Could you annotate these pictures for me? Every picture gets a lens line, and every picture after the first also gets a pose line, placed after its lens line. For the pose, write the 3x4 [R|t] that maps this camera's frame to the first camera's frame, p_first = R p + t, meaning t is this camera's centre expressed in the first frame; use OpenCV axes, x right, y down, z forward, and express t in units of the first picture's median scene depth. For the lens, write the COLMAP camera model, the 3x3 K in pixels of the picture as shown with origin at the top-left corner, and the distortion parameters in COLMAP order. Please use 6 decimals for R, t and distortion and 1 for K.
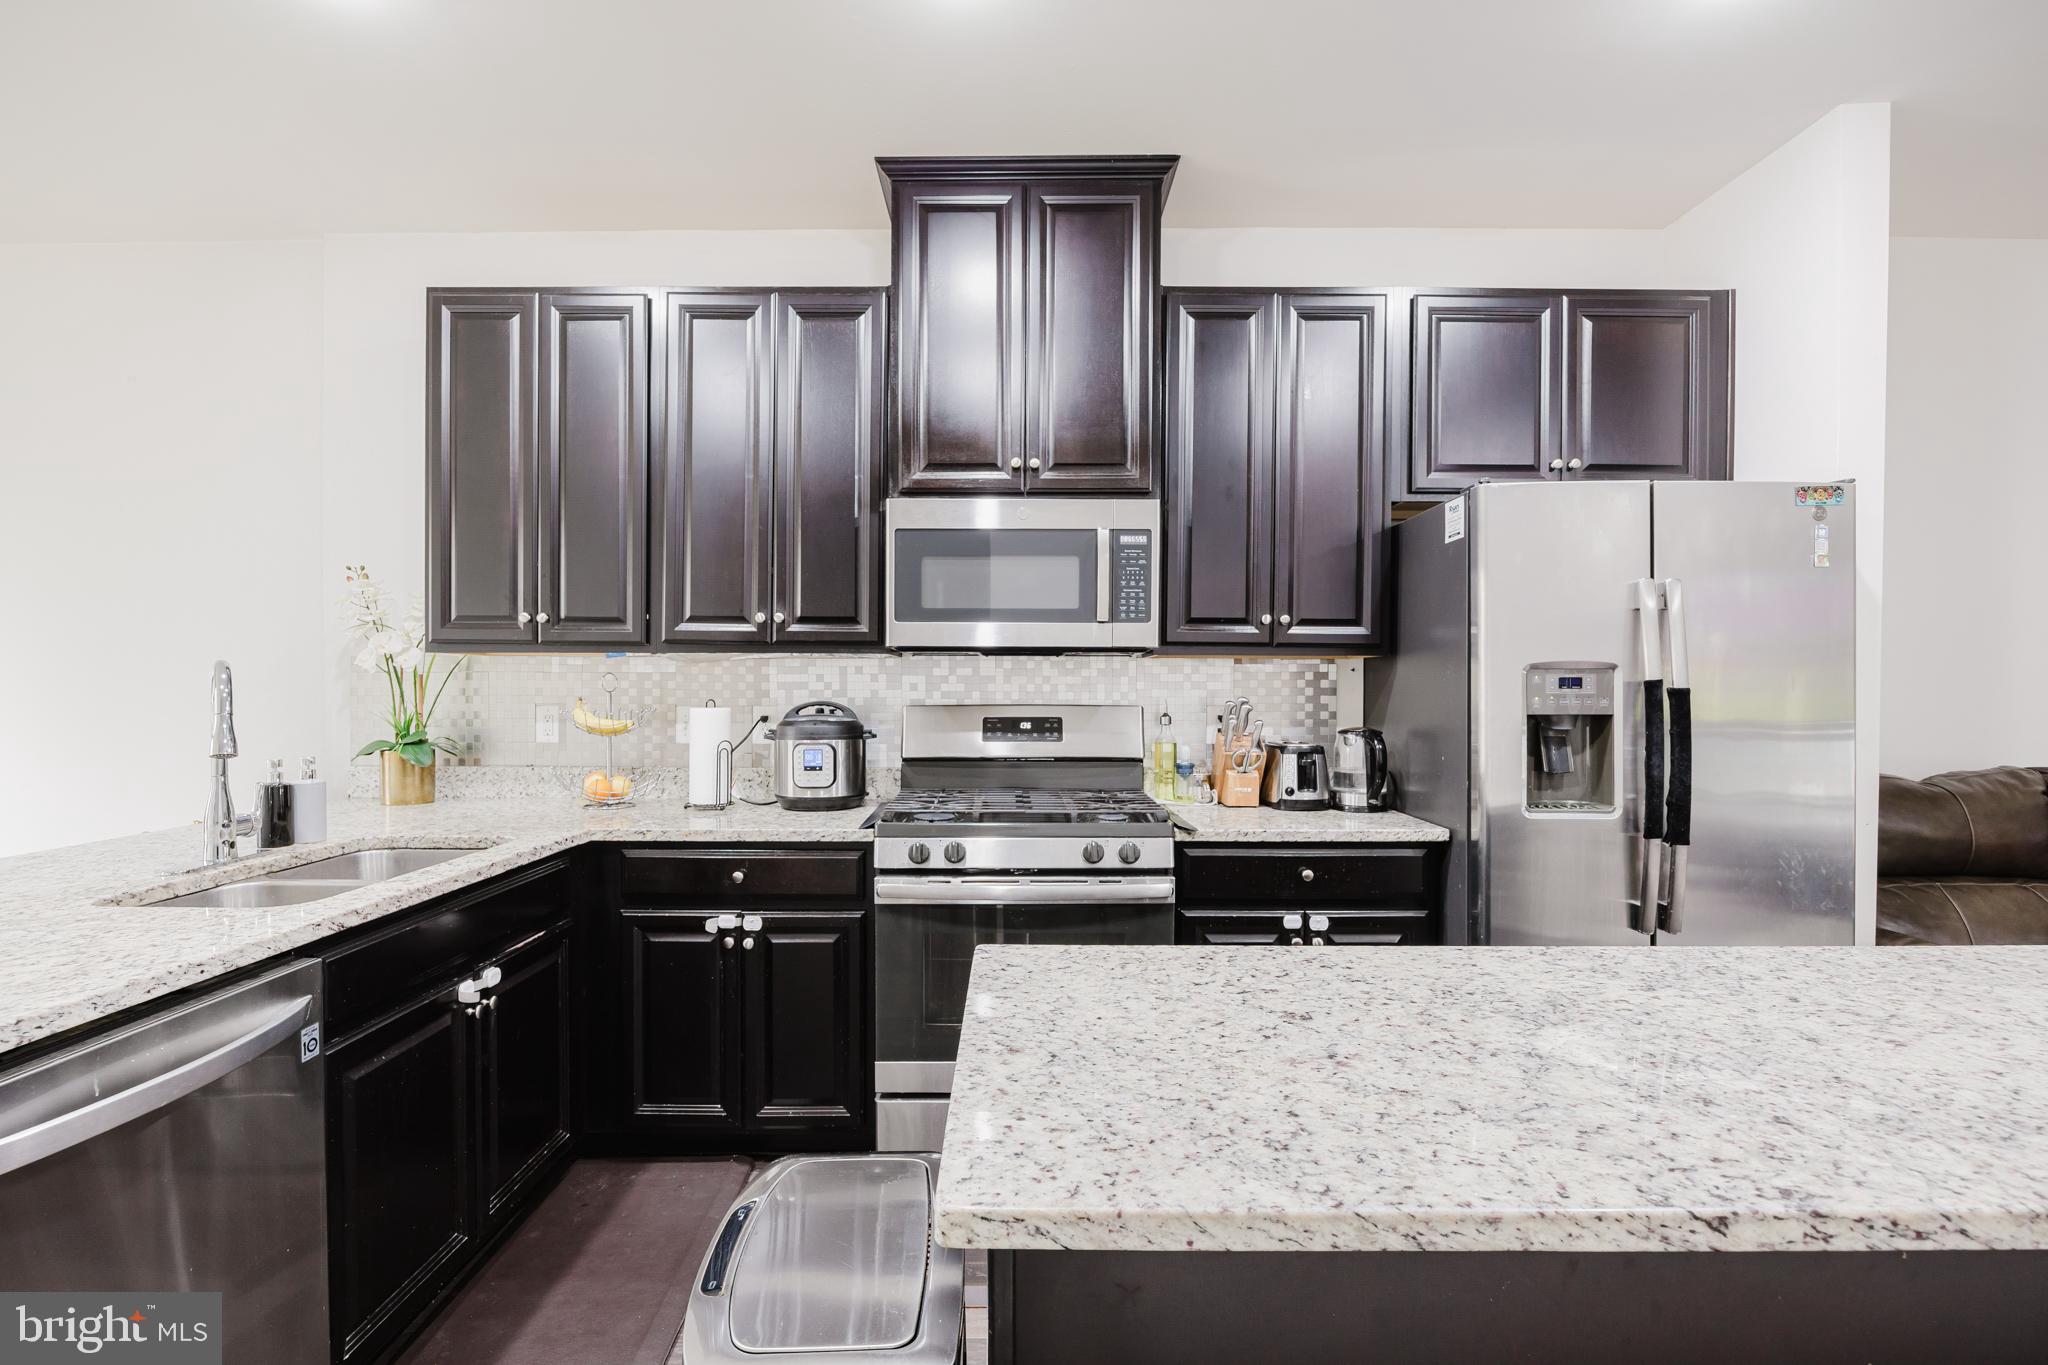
lens RADIAL K [[947.5, 0, 1007.0], [0, 947.5, 698.8], [0, 0, 1]] dist [-0.017552, 0.003134]
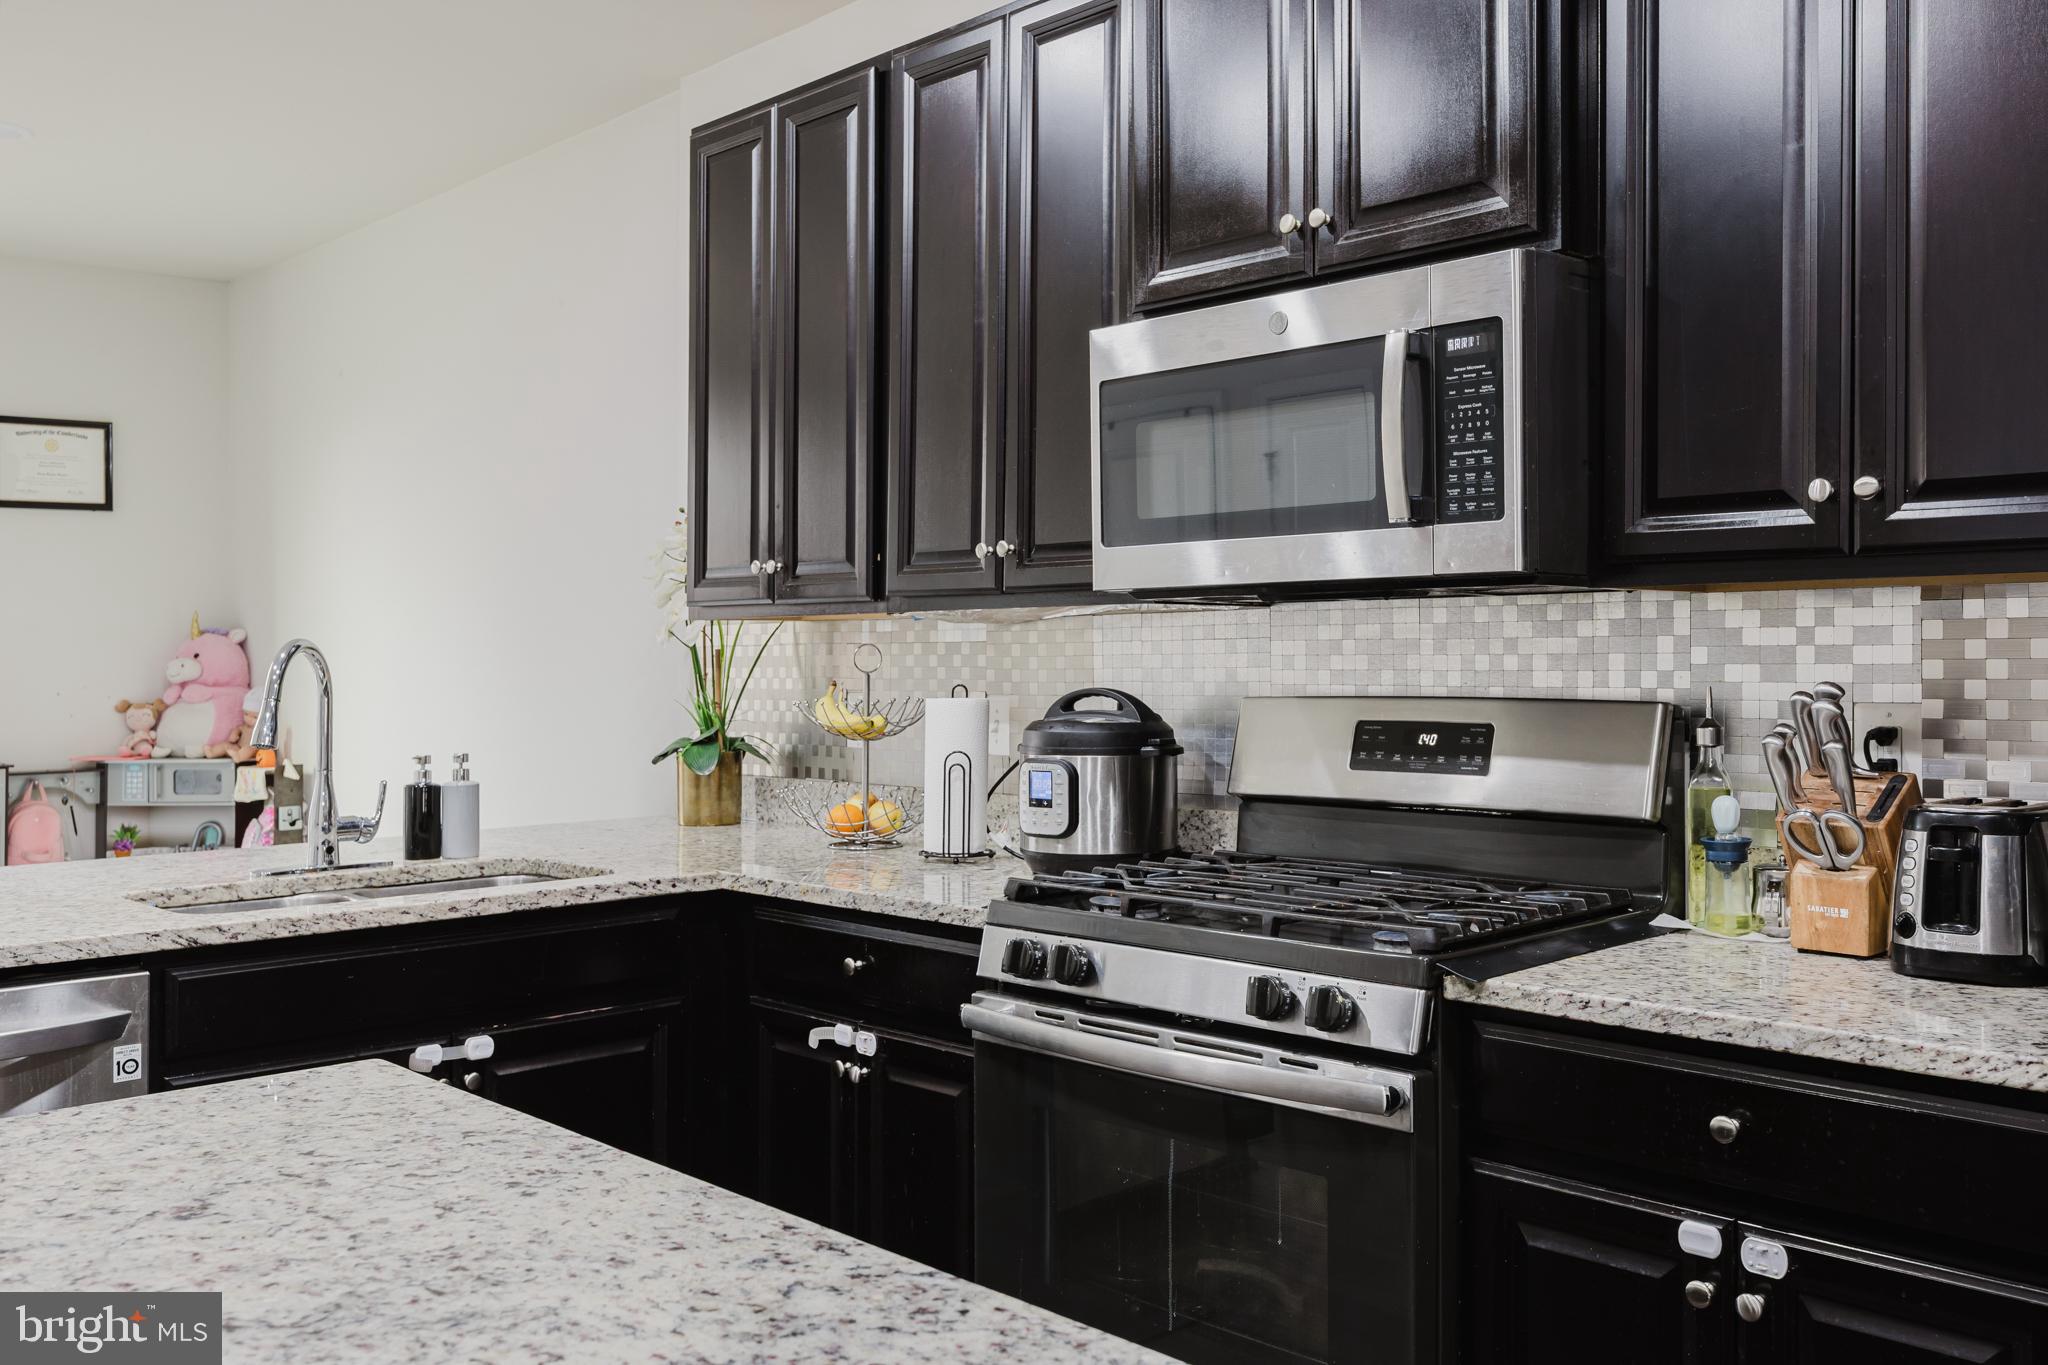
lens RADIAL K [[1780.0, 0, 1022.2], [0, 1780.0, 649.5], [0, 0, 1]] dist [-0.005955, 0.017053]
pose [[0.688865, -0.011563, -0.724797, 0.595914], [-0.002797, 0.999823, -0.018609, -0.000940], [0.724884, 0.014846, 0.688711, 0.238065]]
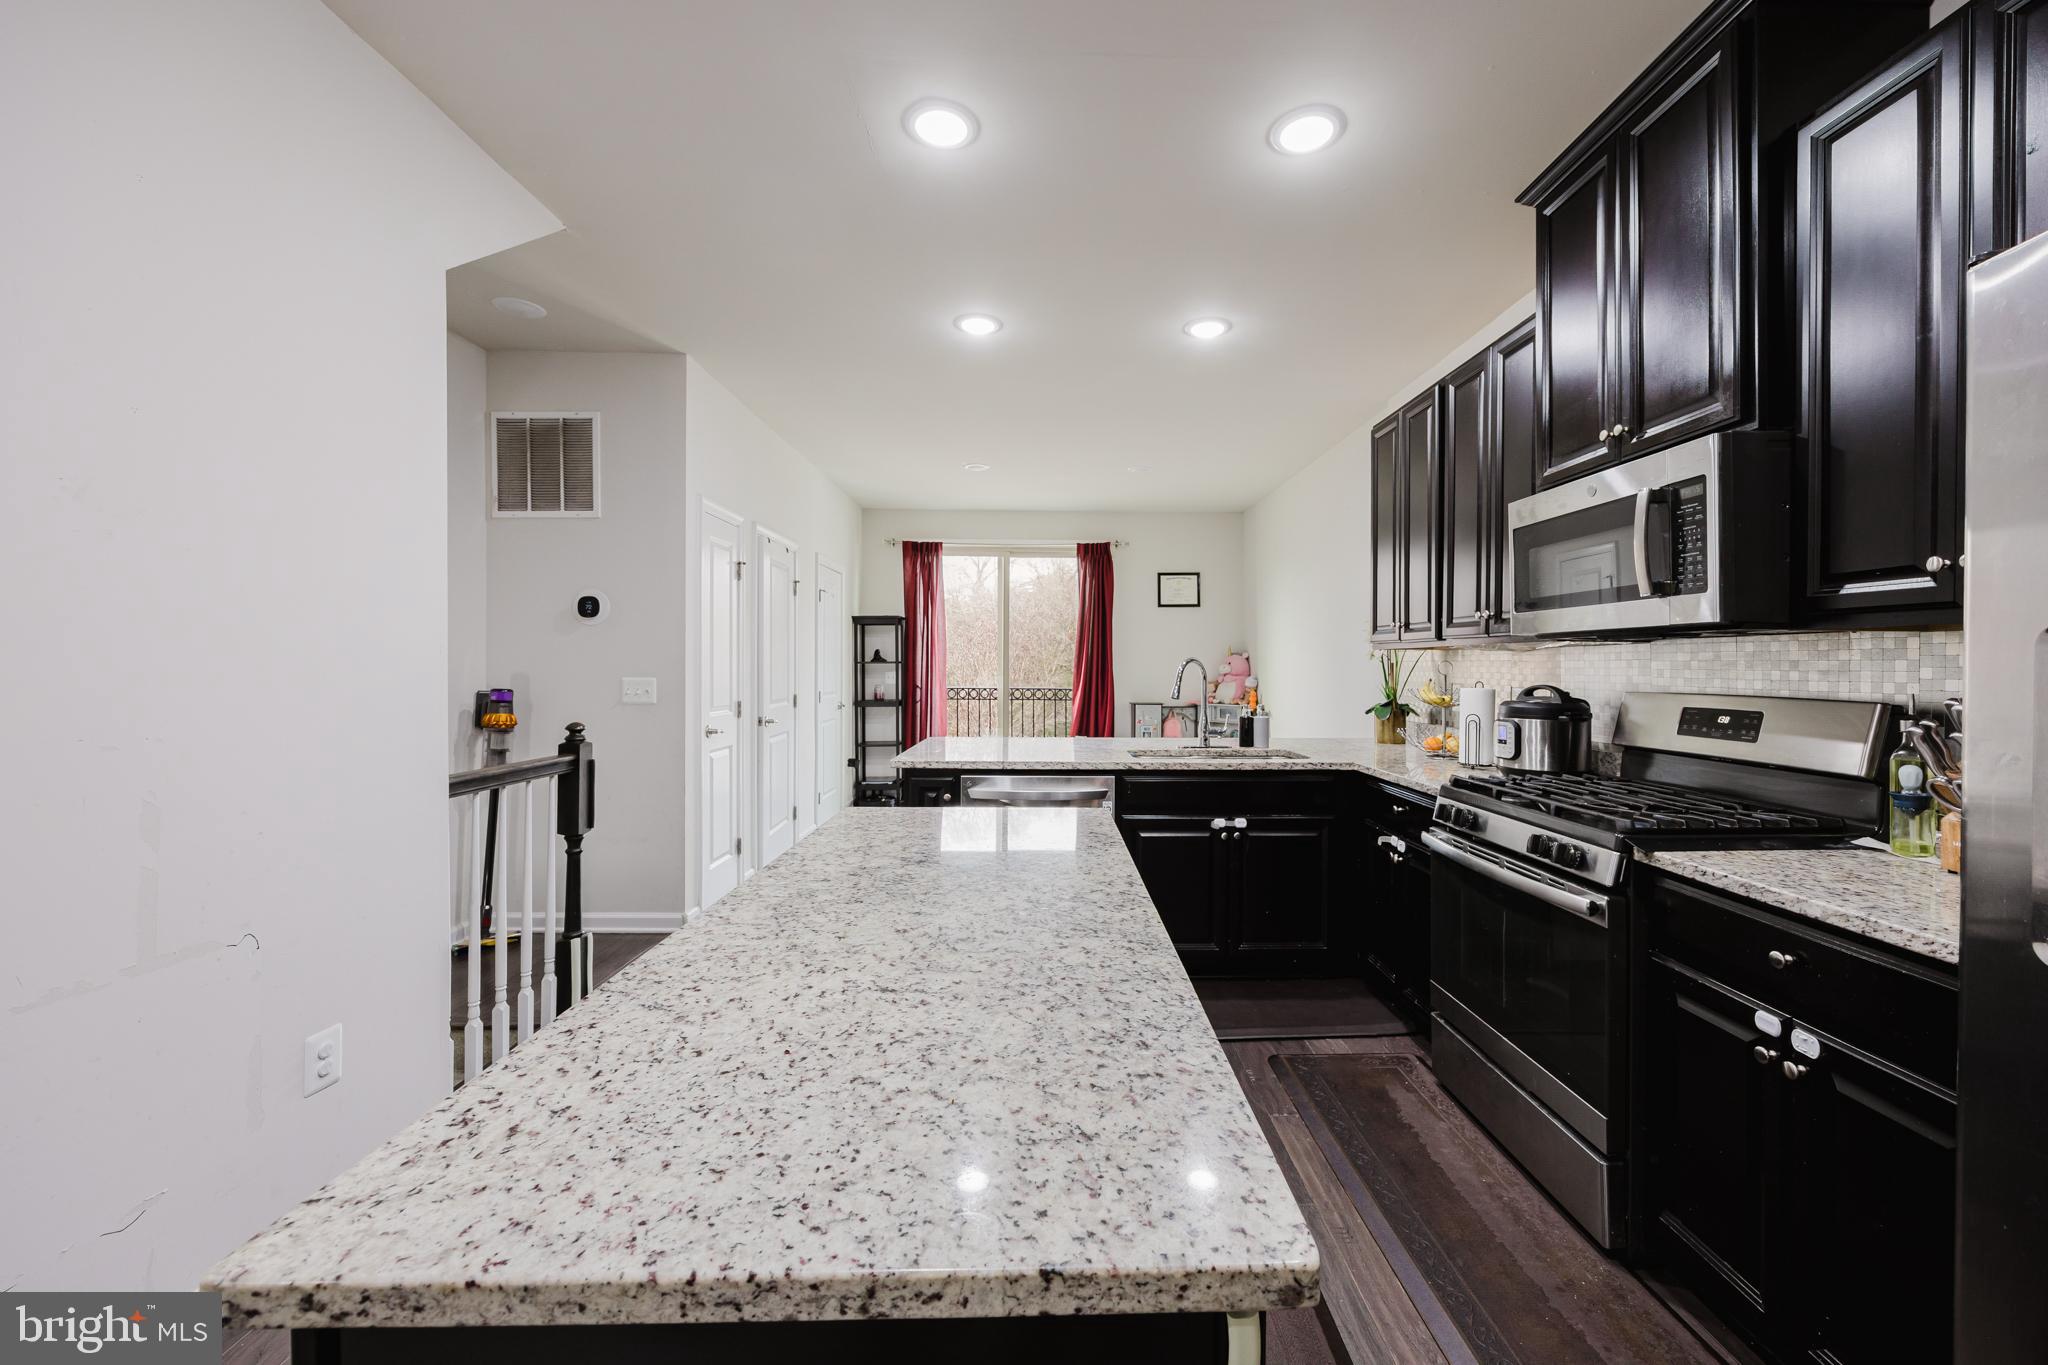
lens RADIAL K [[796.2, 0, 1071.2], [0, 796.2, 668.3], [0, 0, 1]] dist [-0.002828, 0.000604]
pose [[0.045418, 0.000543, -0.998968, 0.766474], [-0.022069, 0.999756, -0.000460, -0.004734], [0.998724, 0.022067, 0.045419, 0.430664]]
